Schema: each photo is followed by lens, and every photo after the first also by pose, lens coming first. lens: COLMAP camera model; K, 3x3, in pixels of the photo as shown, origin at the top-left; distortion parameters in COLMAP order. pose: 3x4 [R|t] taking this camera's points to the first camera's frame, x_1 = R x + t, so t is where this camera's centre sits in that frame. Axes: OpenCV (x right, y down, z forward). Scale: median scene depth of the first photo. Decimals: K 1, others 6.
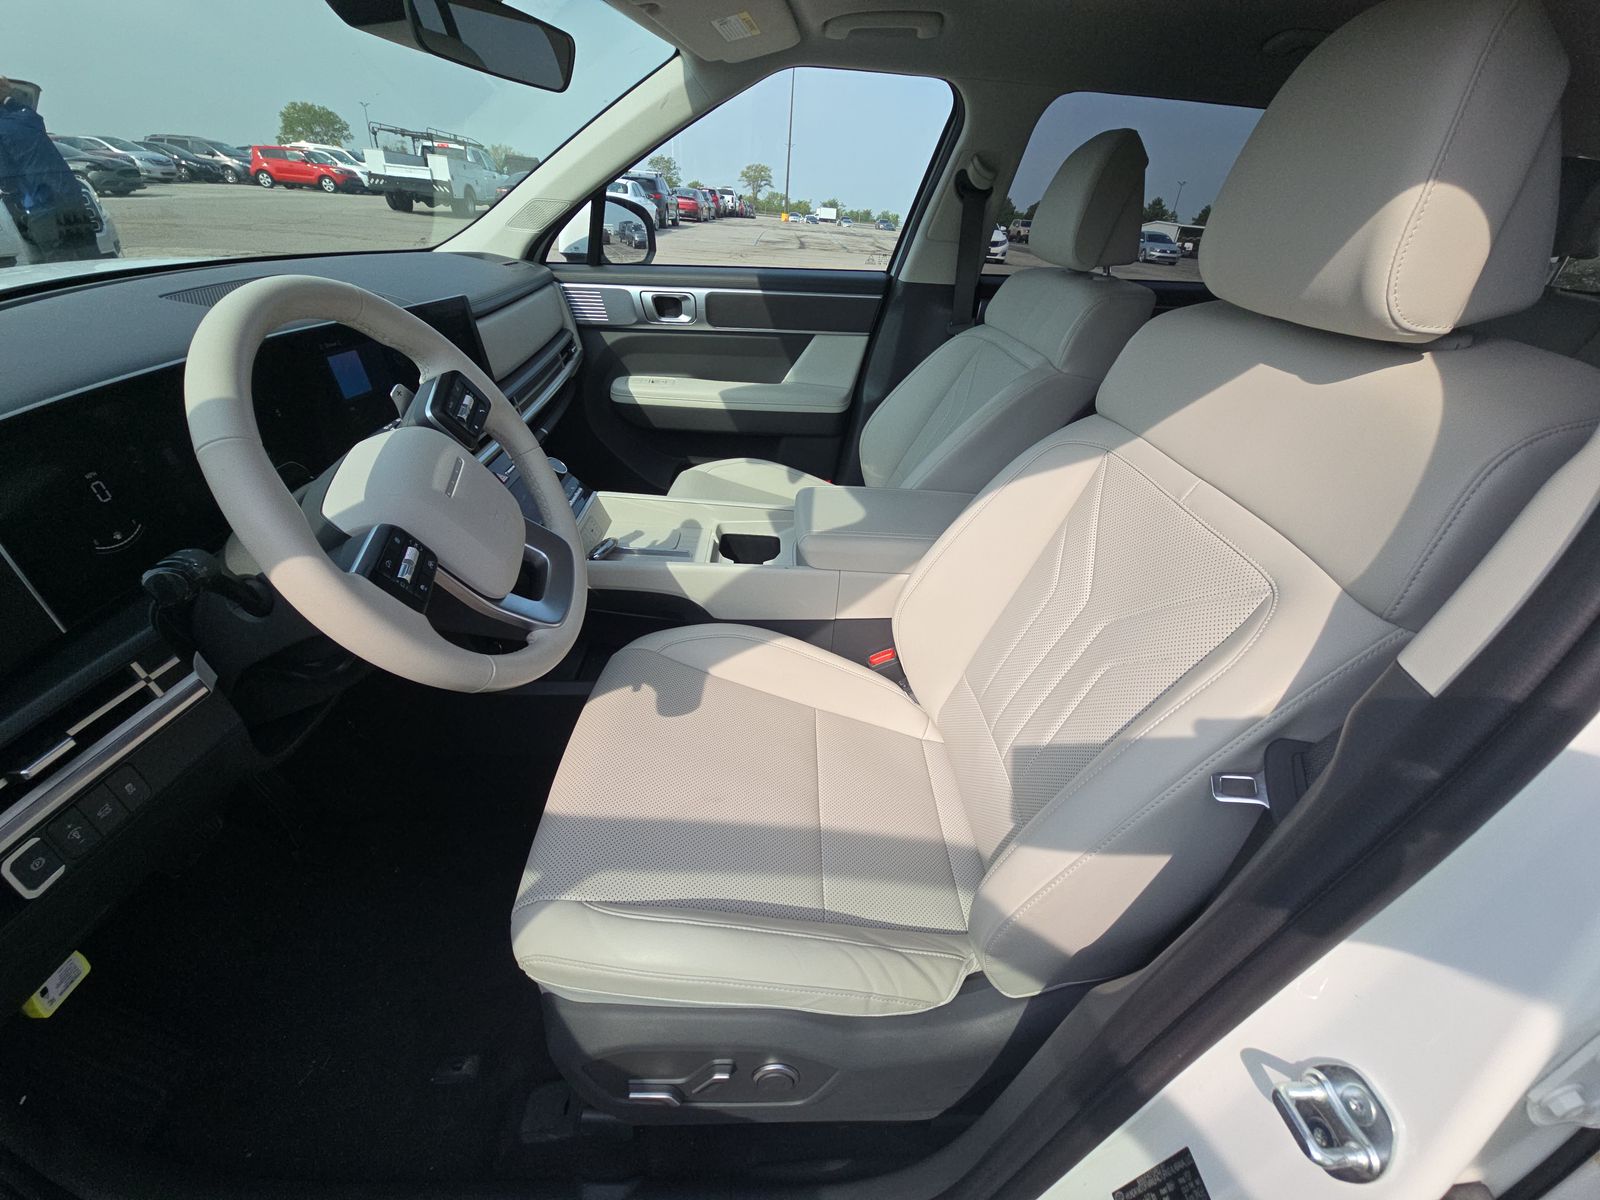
lens RADIAL K [[644.5, 0, 800.0], [0, 644.5, 600.0], [0, 0, 1]] dist [0.016818, -0.016442]
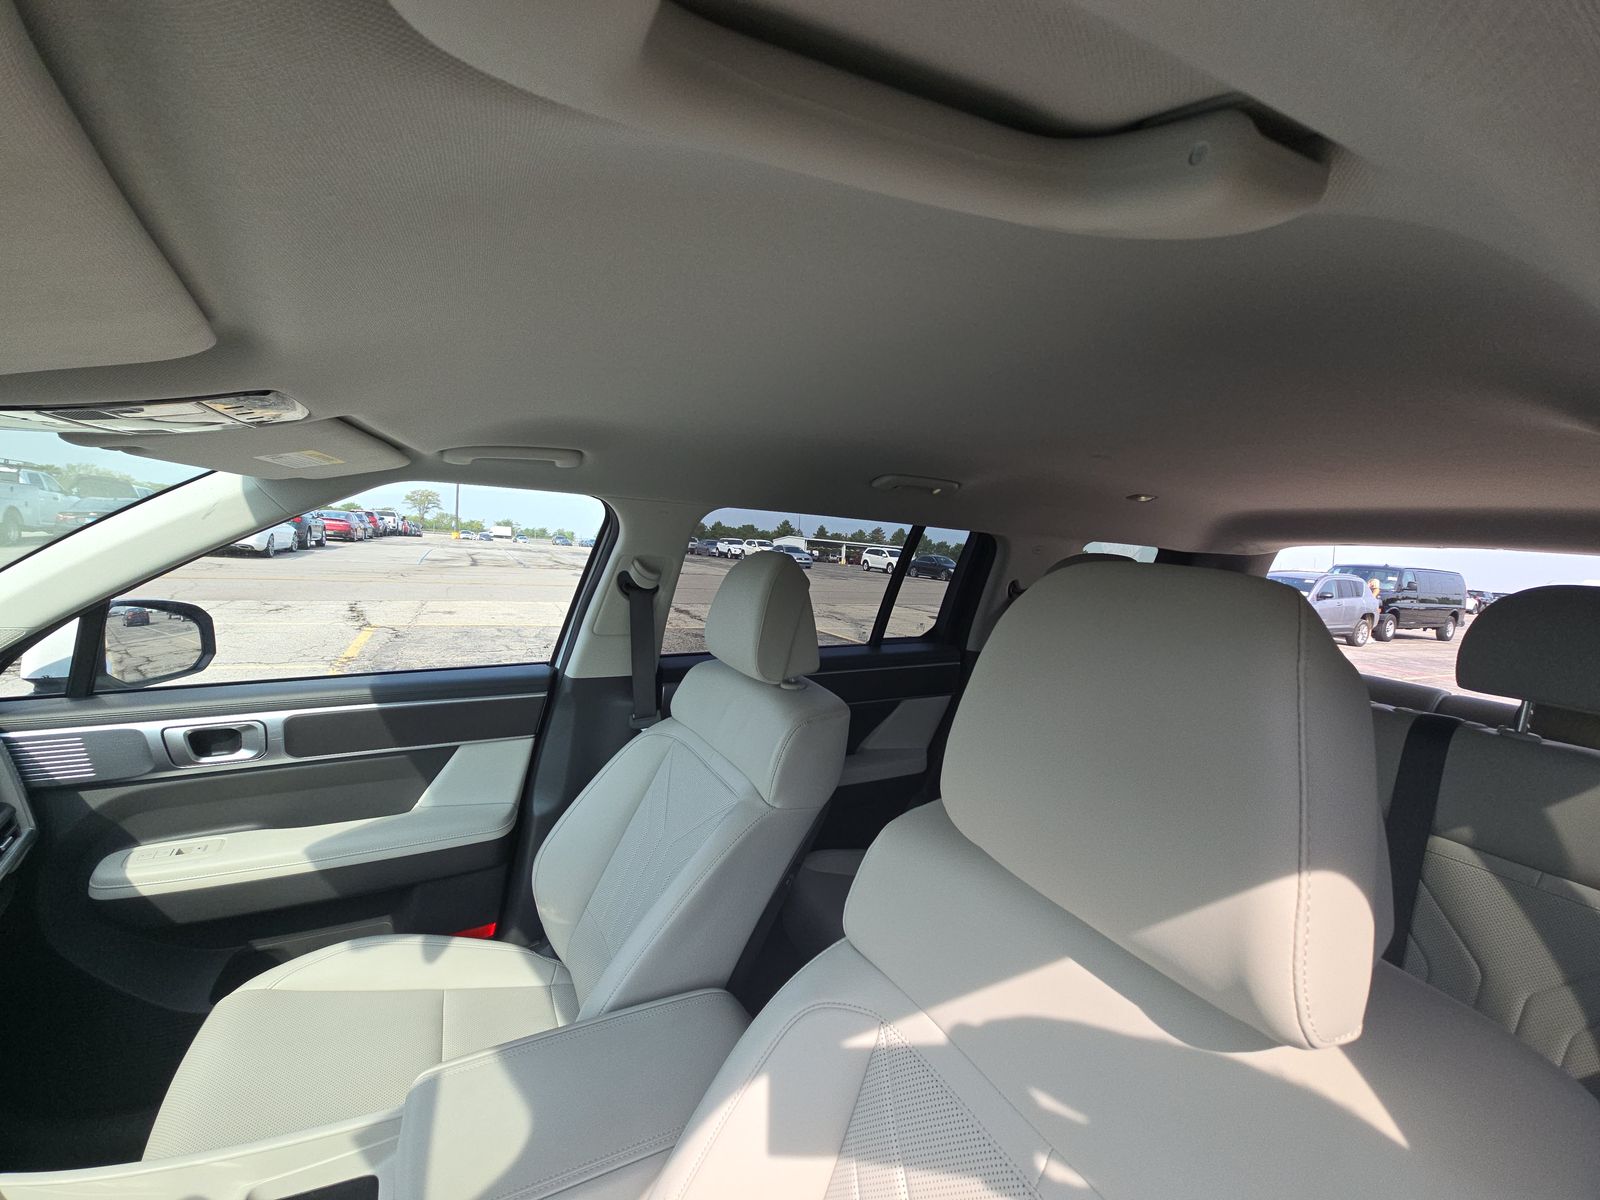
lens RADIAL K [[666.9, 0, 800.0], [0, 666.9, 600.0], [0, 0, 1]] dist [0.033453, -0.019003]
pose [[0.895819, -0.043252, 0.442310, 0.041354], [0.233523, 0.892593, -0.385675, -0.164372], [-0.378121, 0.448785, 0.809701, 0.112823]]
